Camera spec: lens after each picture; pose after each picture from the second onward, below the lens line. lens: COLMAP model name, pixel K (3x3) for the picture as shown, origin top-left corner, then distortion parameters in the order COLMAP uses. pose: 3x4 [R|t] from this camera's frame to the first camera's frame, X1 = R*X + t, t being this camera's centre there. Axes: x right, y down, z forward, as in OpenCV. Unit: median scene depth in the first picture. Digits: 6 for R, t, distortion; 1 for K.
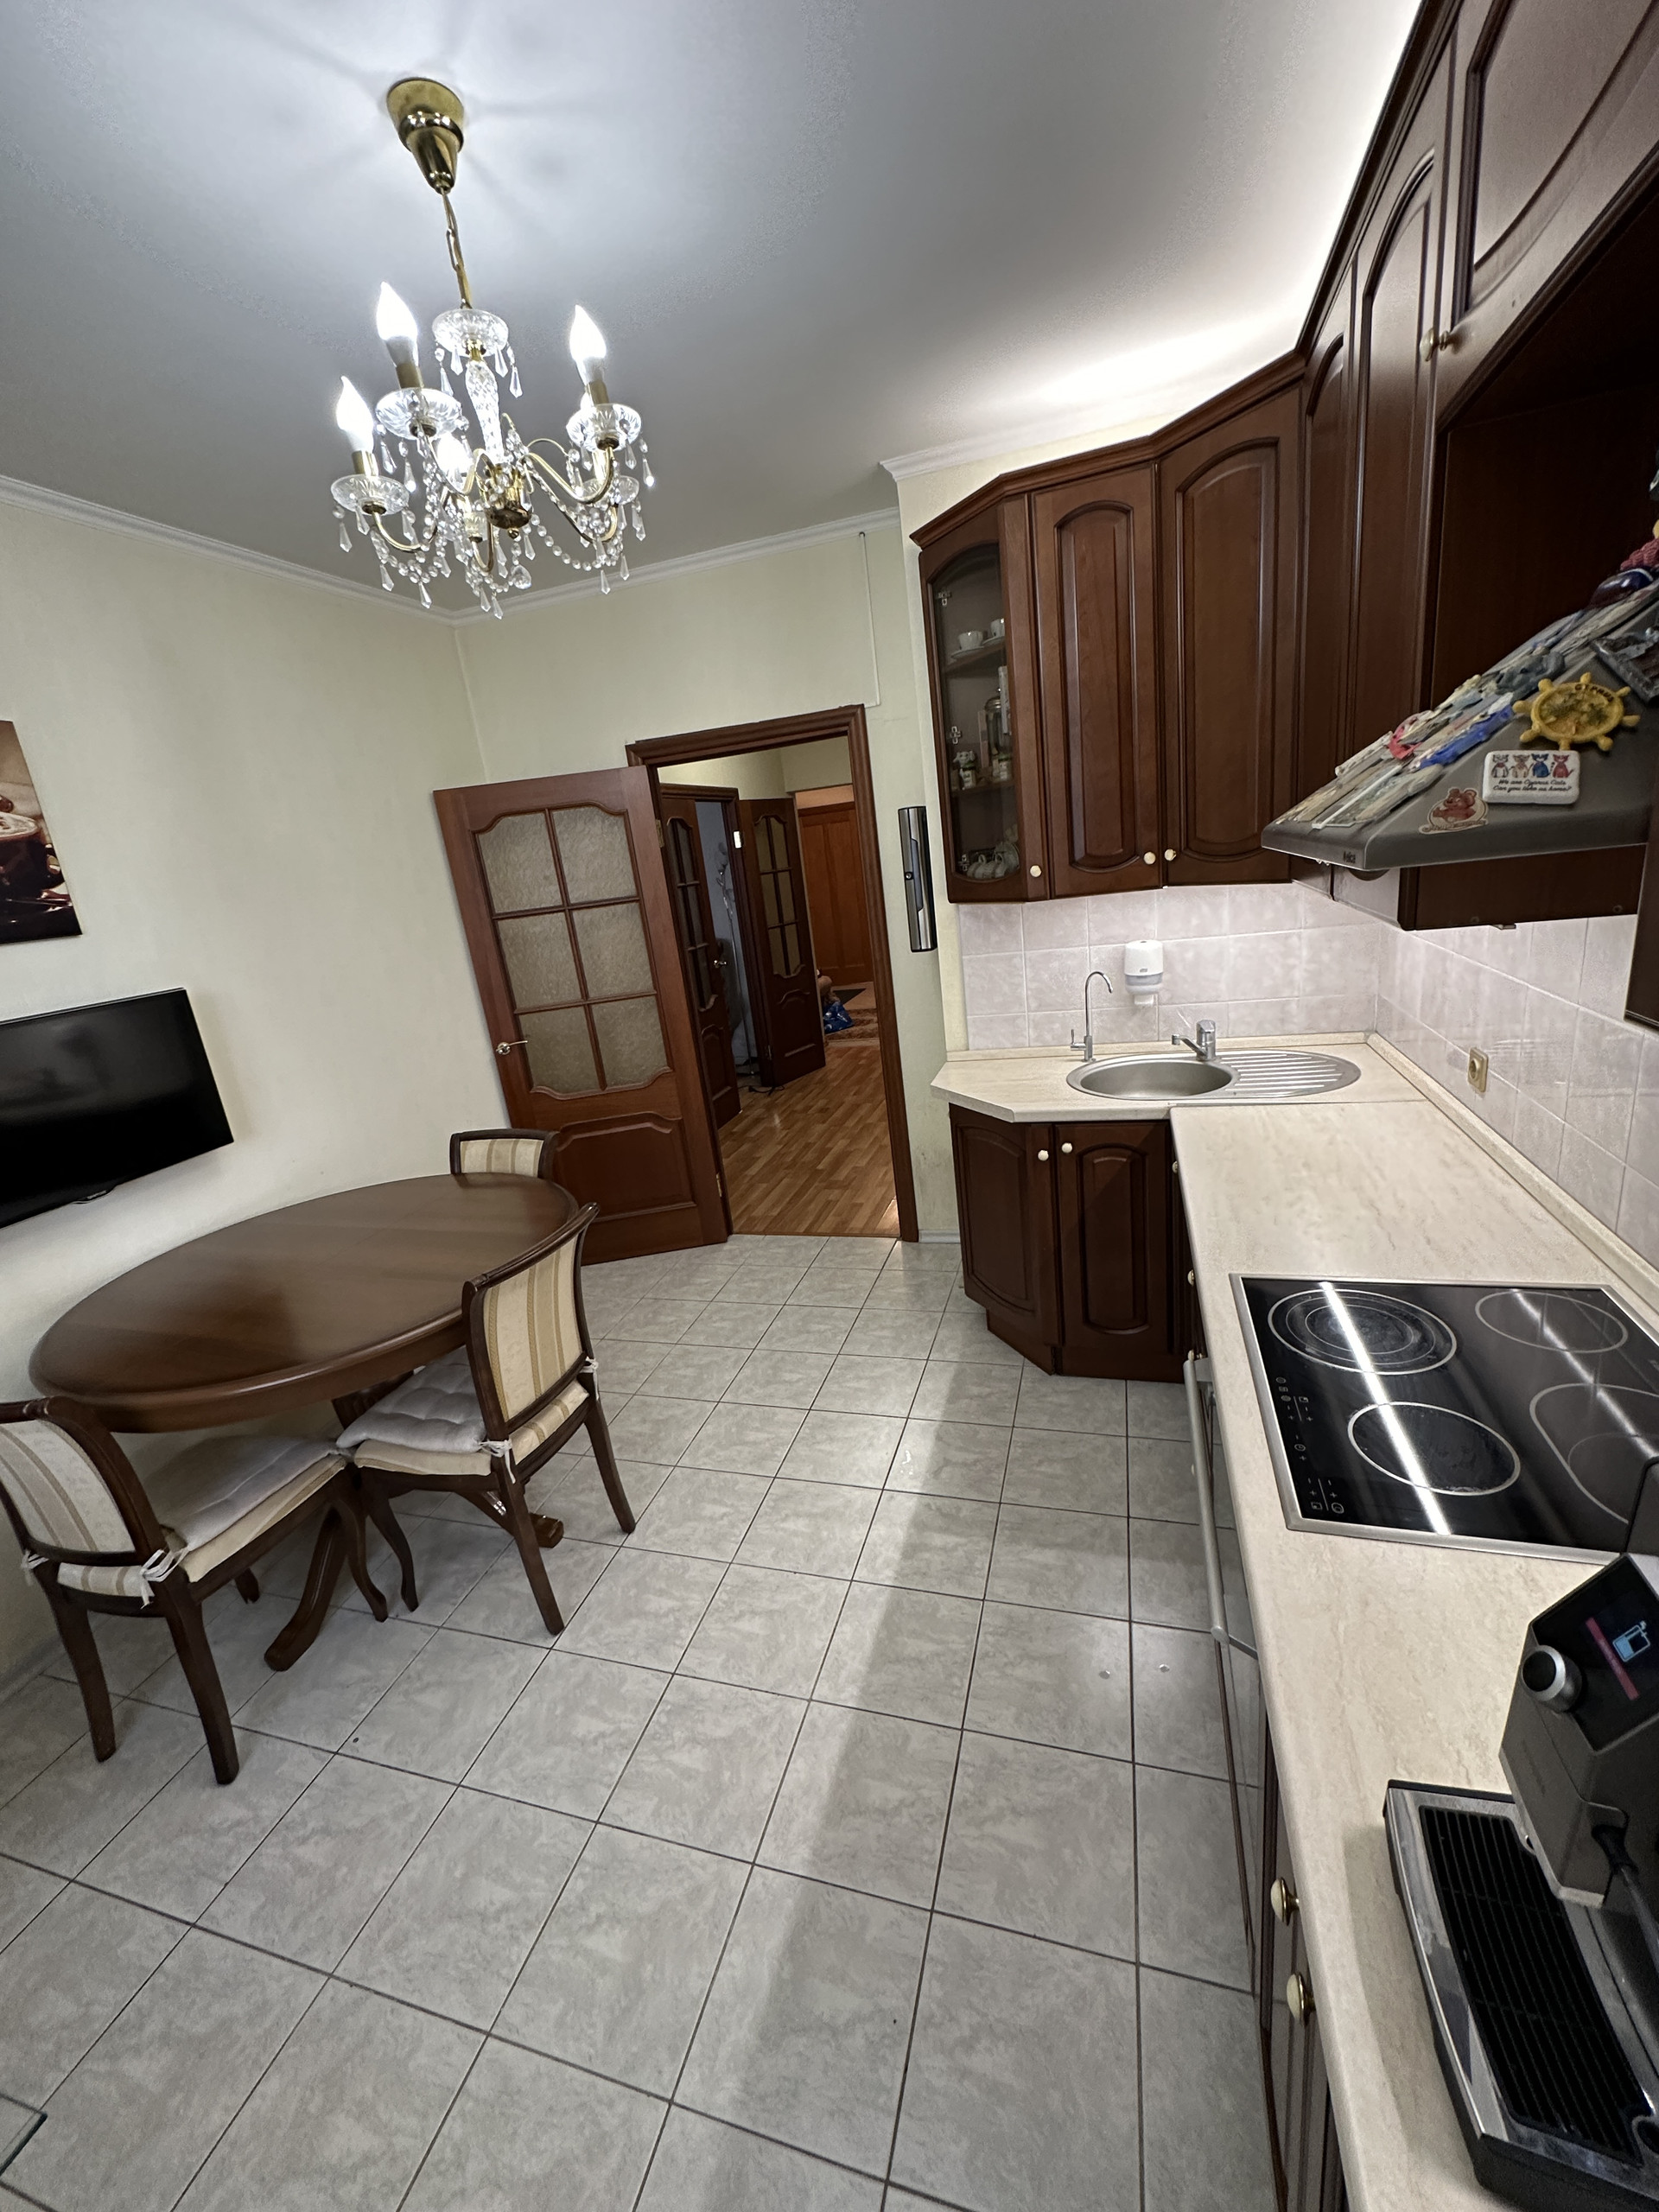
lens RADIAL K [[879.7, 0, 825.4], [0, 879.7, 1108.1], [0, 0, 1]] dist [-0.000393, 0.000157]
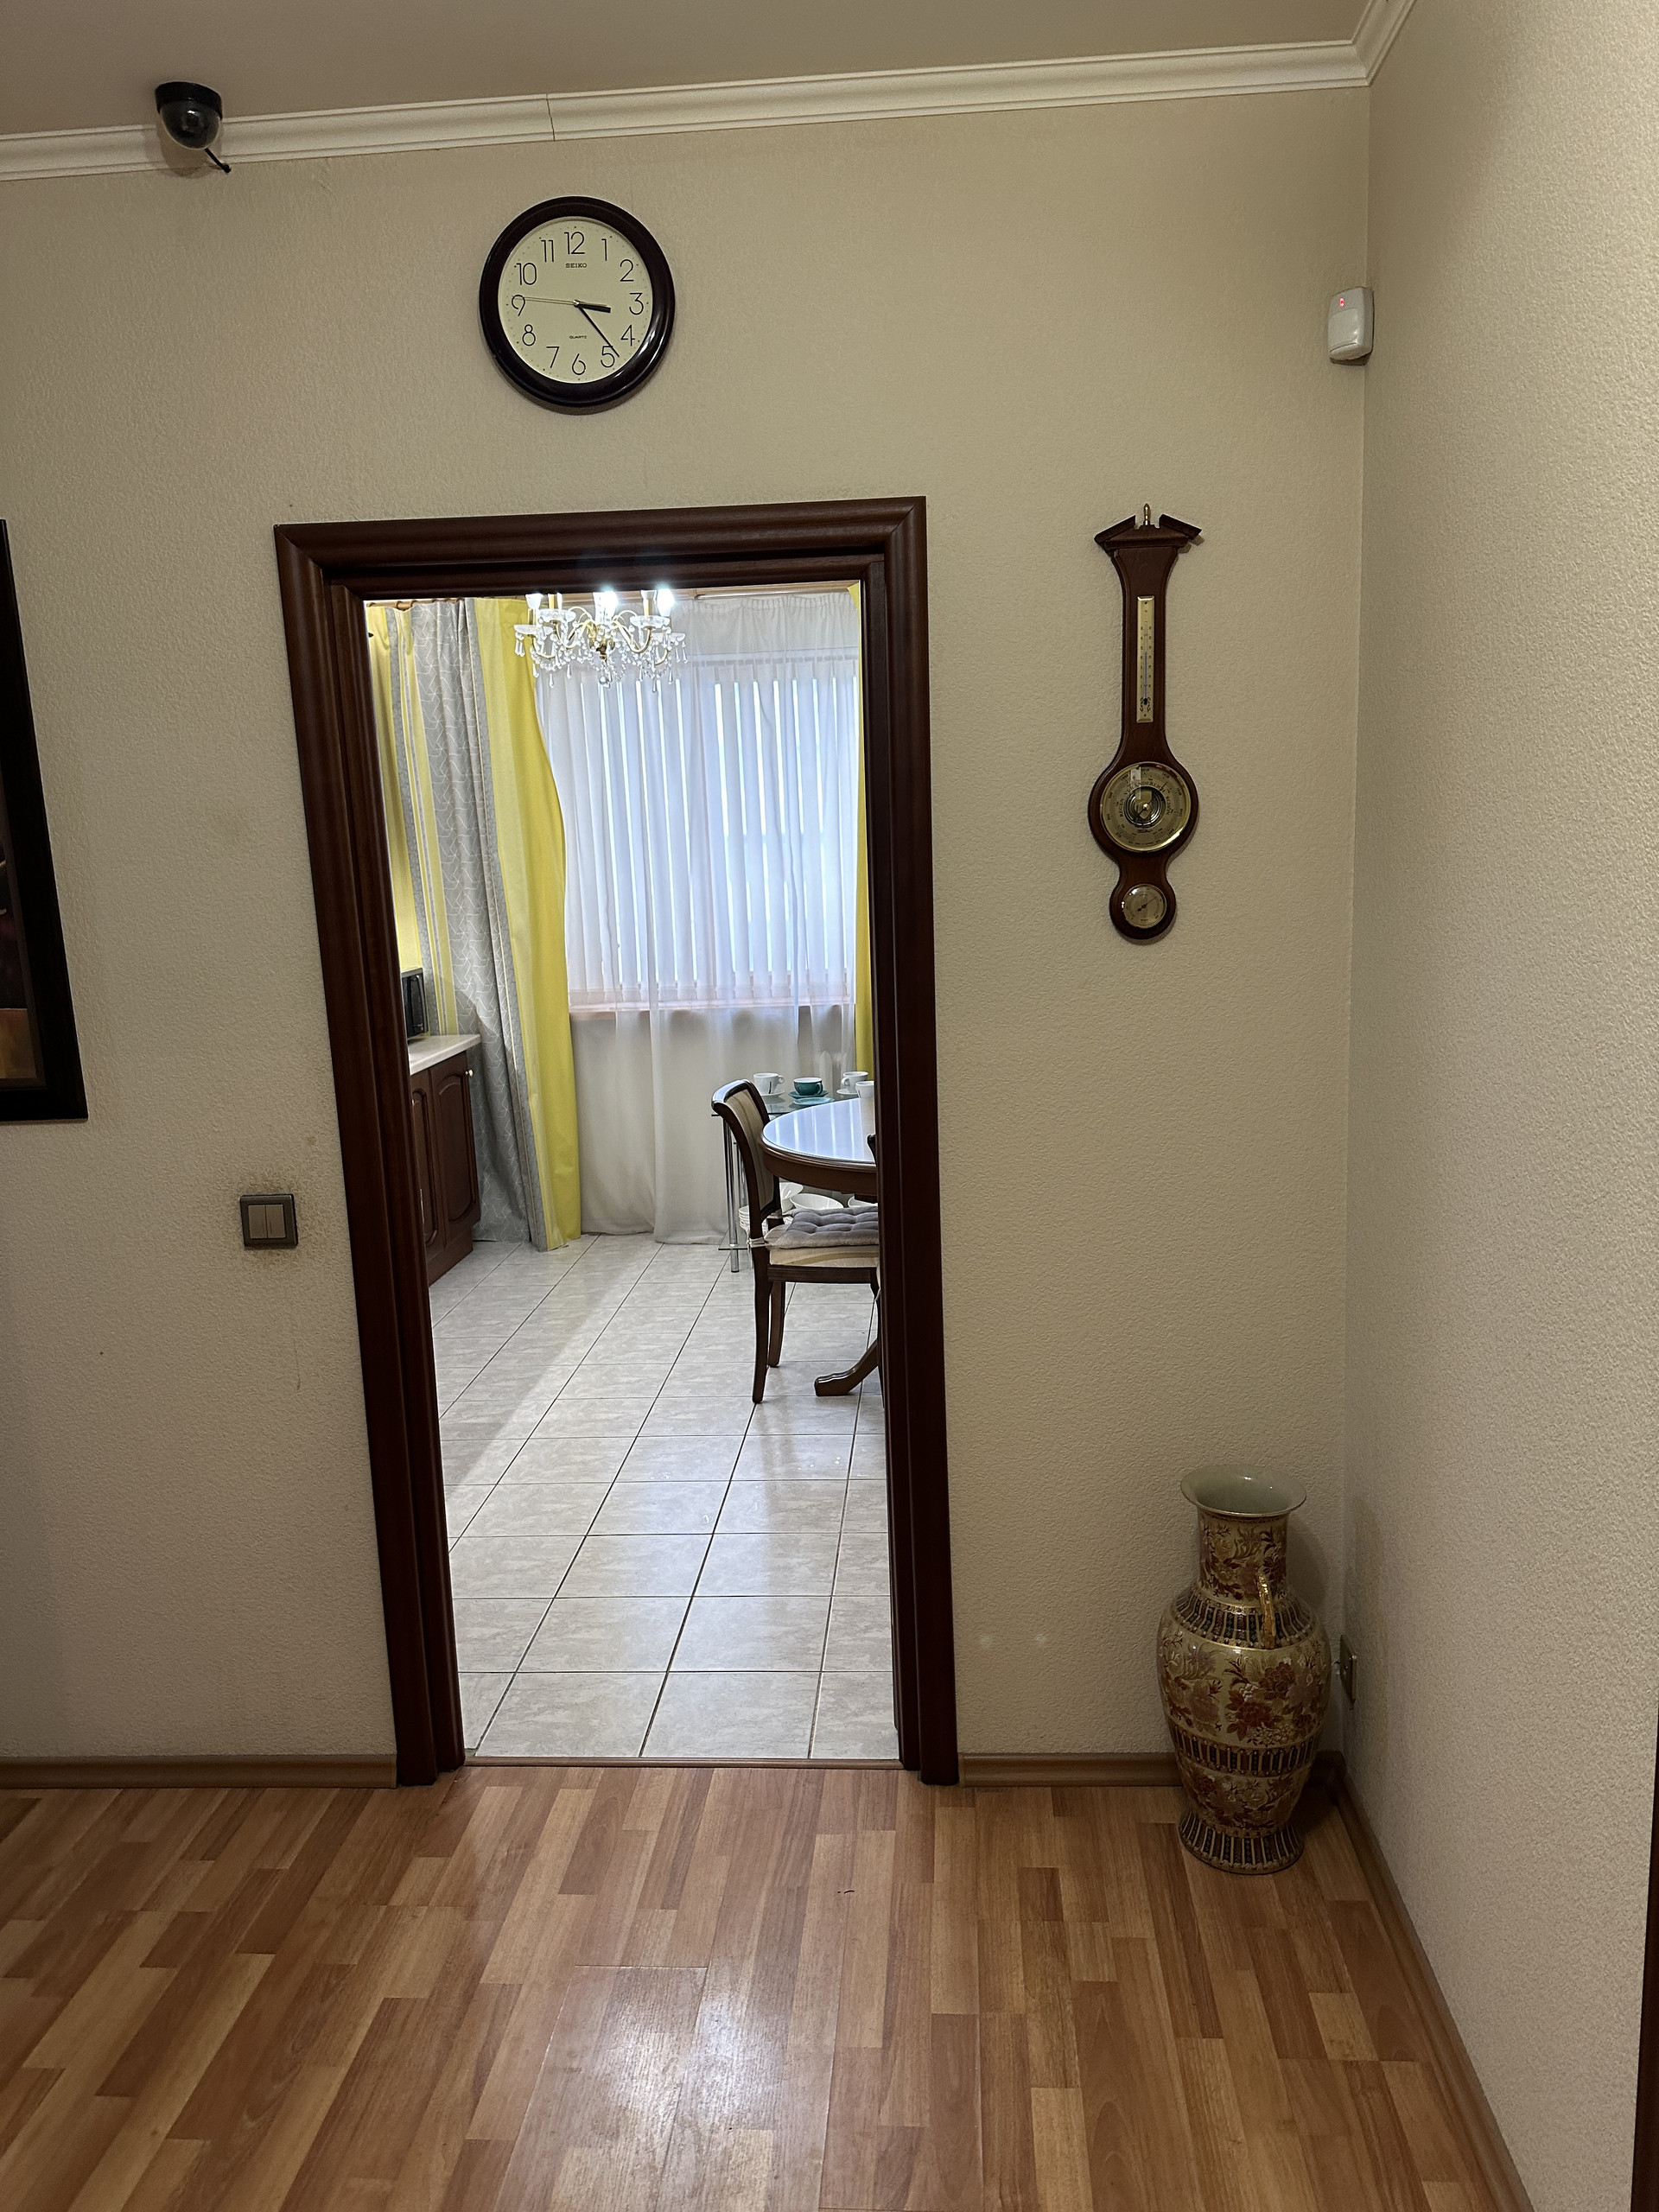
lens RADIAL K [[1554.8, 0, 821.2], [0, 1554.8, 1116.0], [0, 0, 1]] dist [0.087172, -0.124725]
pose [[-0.961702, 0.198161, -0.189370, 0.006407], [0.093241, 0.886201, 0.453822, -0.786955], [0.257749, 0.418784, -0.870738, 2.742941]]
